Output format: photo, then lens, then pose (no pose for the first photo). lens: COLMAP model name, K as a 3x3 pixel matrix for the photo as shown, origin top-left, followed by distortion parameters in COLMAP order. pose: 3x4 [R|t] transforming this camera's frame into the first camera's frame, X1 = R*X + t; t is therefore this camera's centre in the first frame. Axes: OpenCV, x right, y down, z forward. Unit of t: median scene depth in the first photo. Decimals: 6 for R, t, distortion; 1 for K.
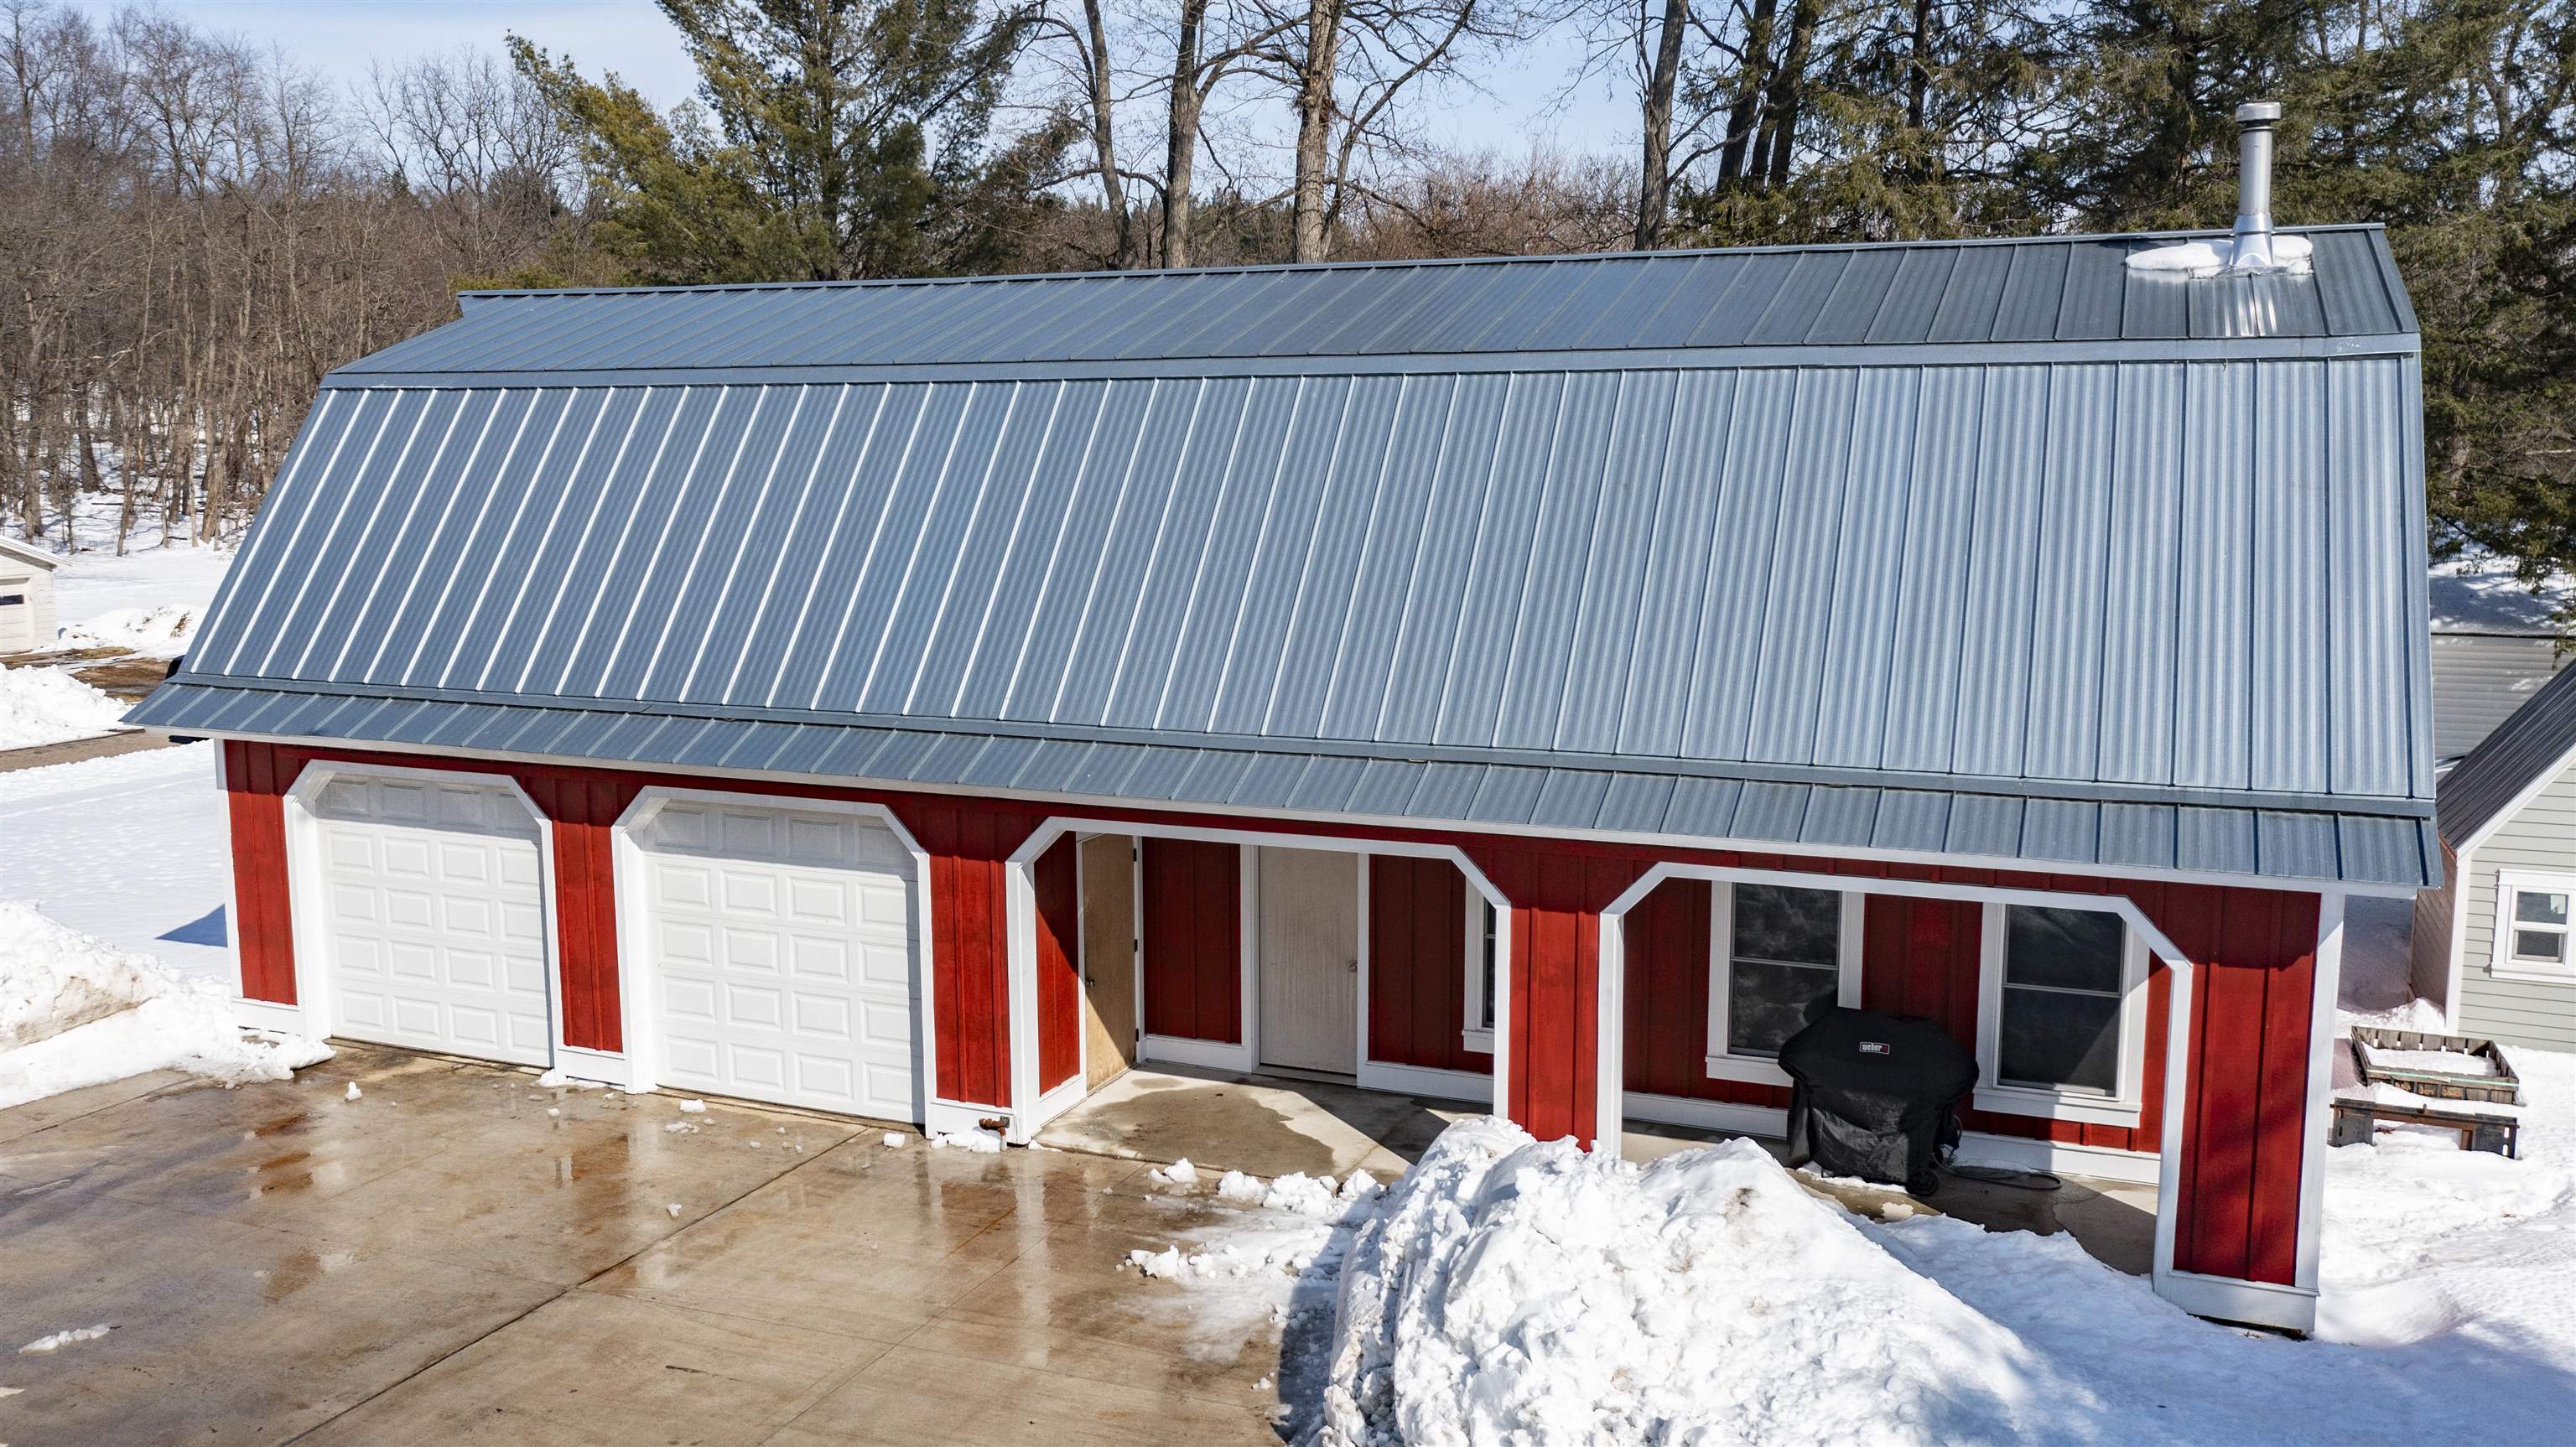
lens RADIAL K [[2020.3, 0, 1288.0], [0, 2020.3, 723.5], [0, 0, 1]] dist [-0.024354, -0.001819]
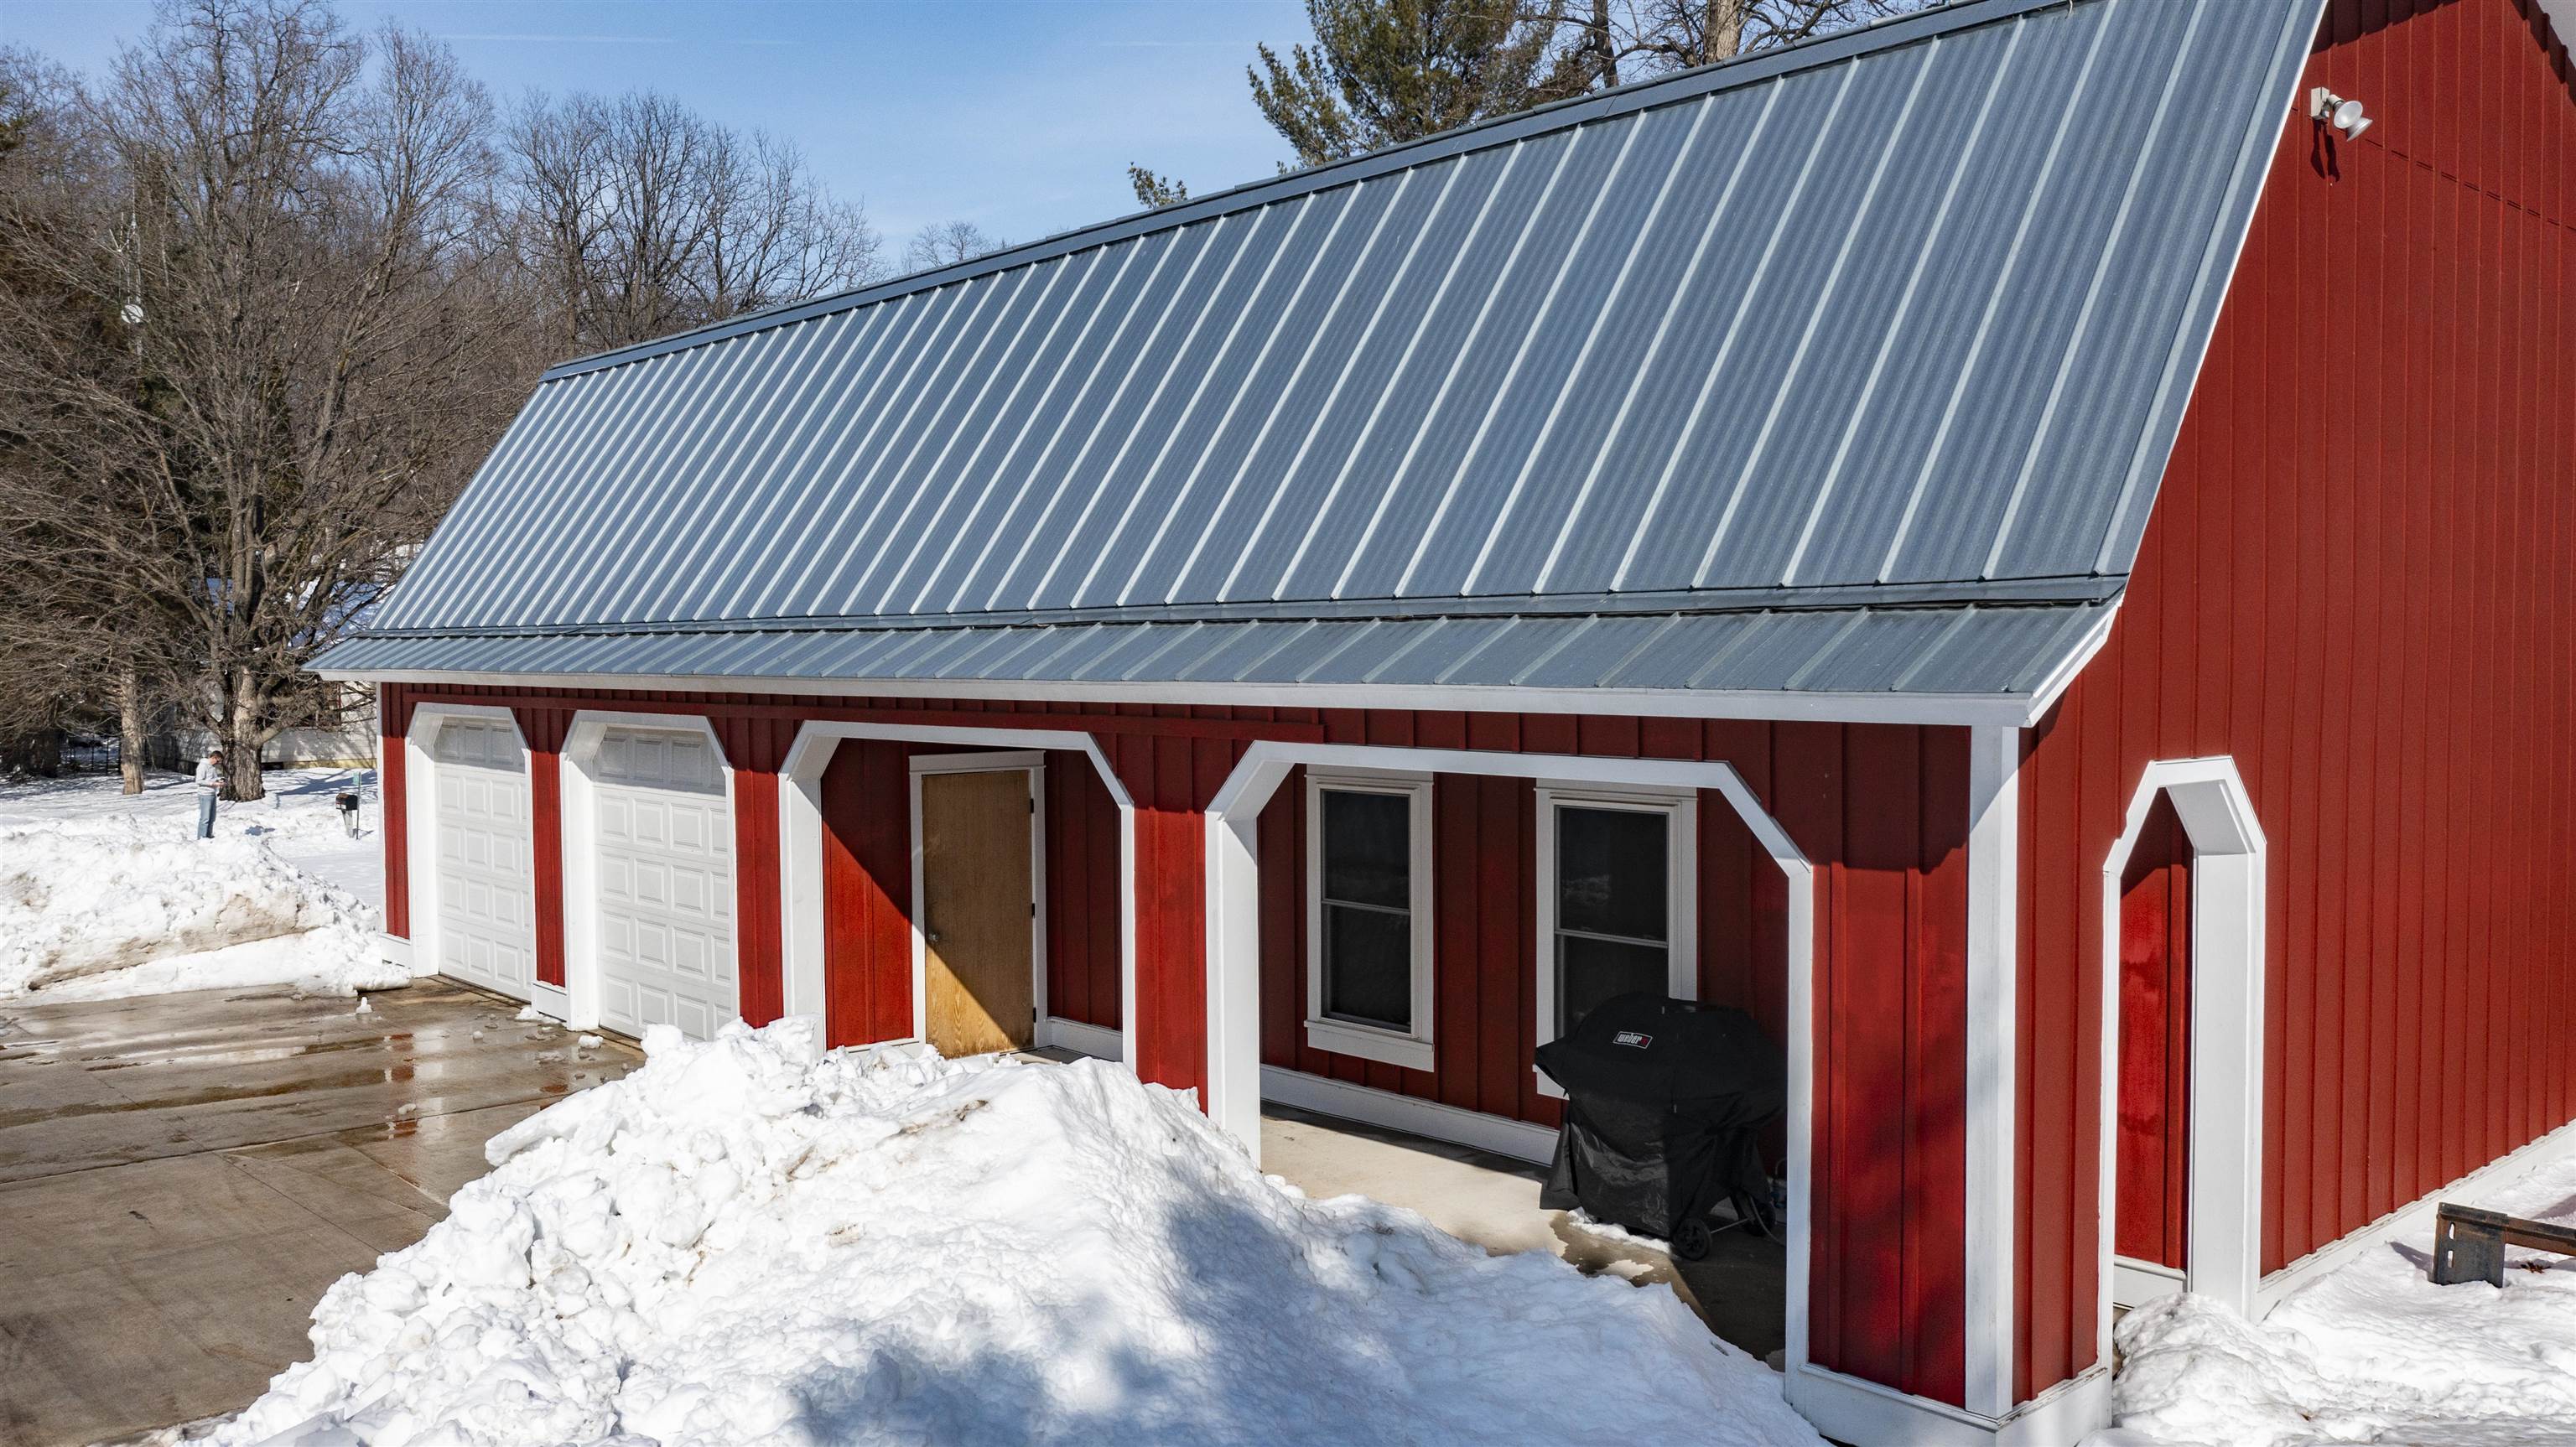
lens RADIAL K [[2026.7, 0, 1288.0], [0, 2026.7, 723.5], [0, 0, 1]] dist [-0.008484, 0.000934]
pose [[0.903281, 0.014004, -0.428820, 0.444325], [-0.054716, 0.995066, -0.082759, 0.105845], [0.425546, 0.098218, 0.899591, 0.267898]]
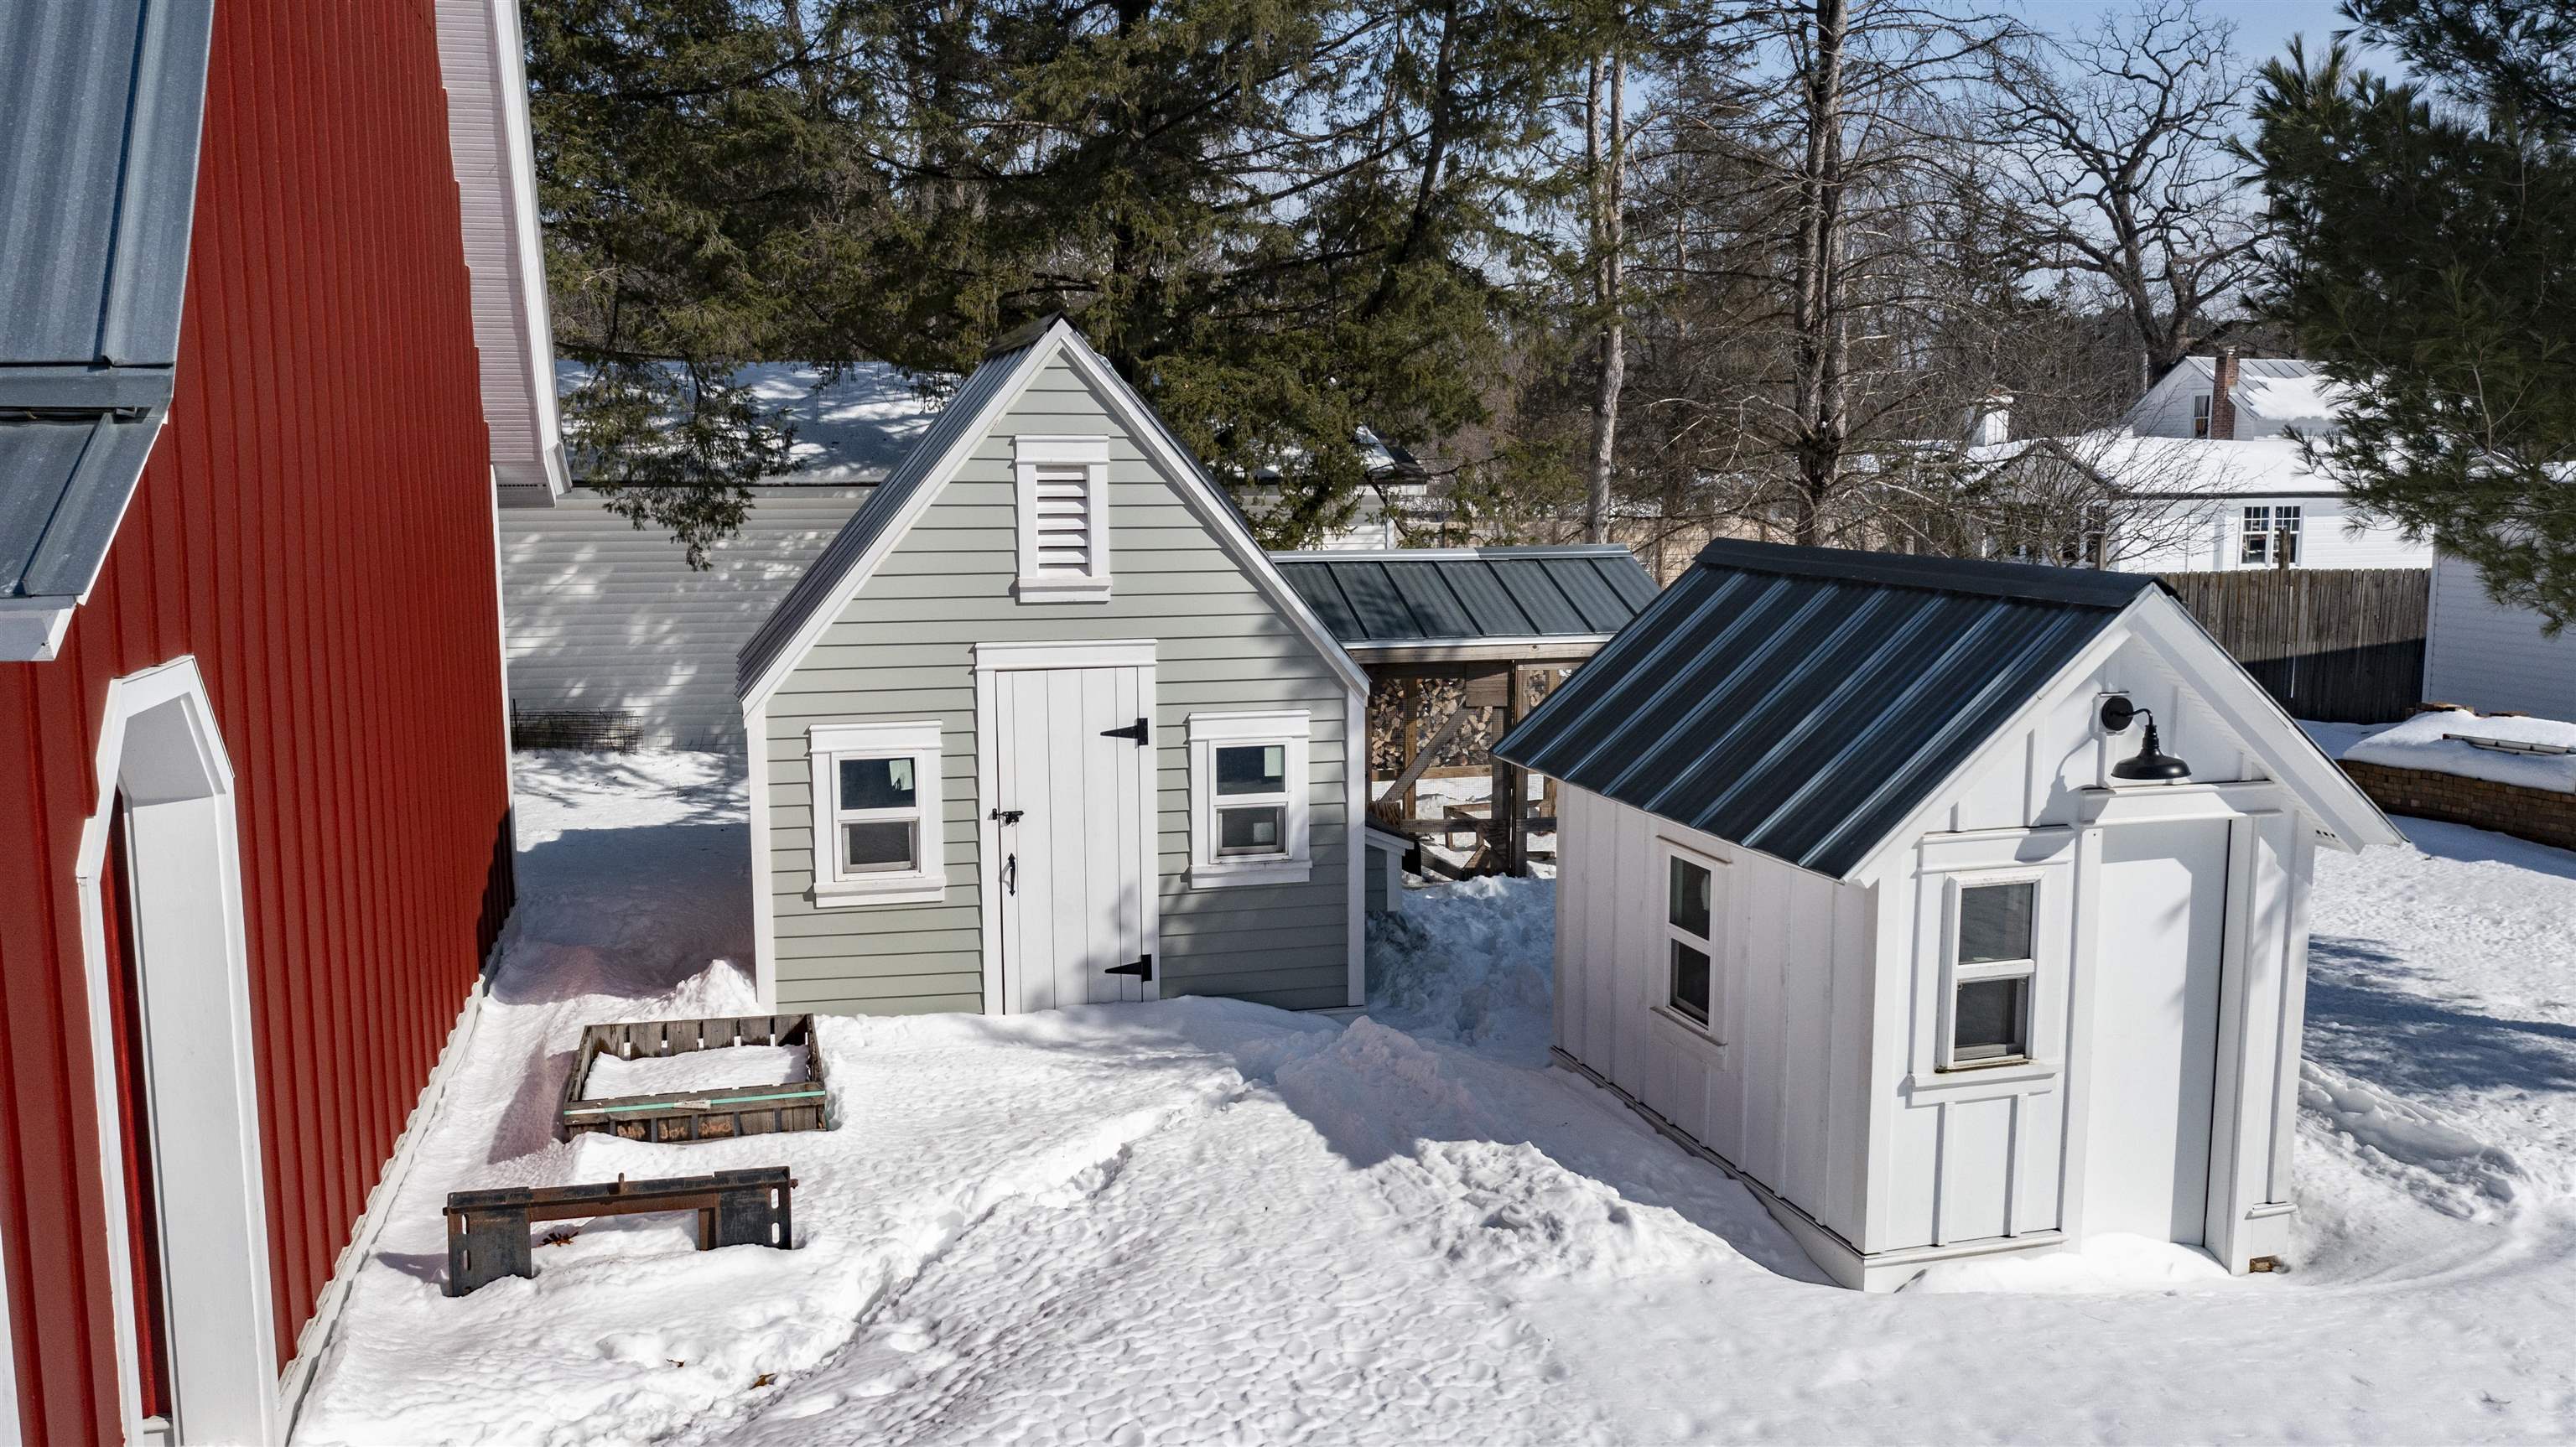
lens RADIAL K [[2036.1, 0, 1288.0], [0, 2036.1, 723.5], [0, 0, 1]] dist [-0.018668, -0.004707]
pose [[0.788191, -0.076891, 0.610608, 0.374035], [0.080338, 0.996530, 0.021785, 0.075735], [-0.610164, 0.031884, 0.791633, 0.464357]]
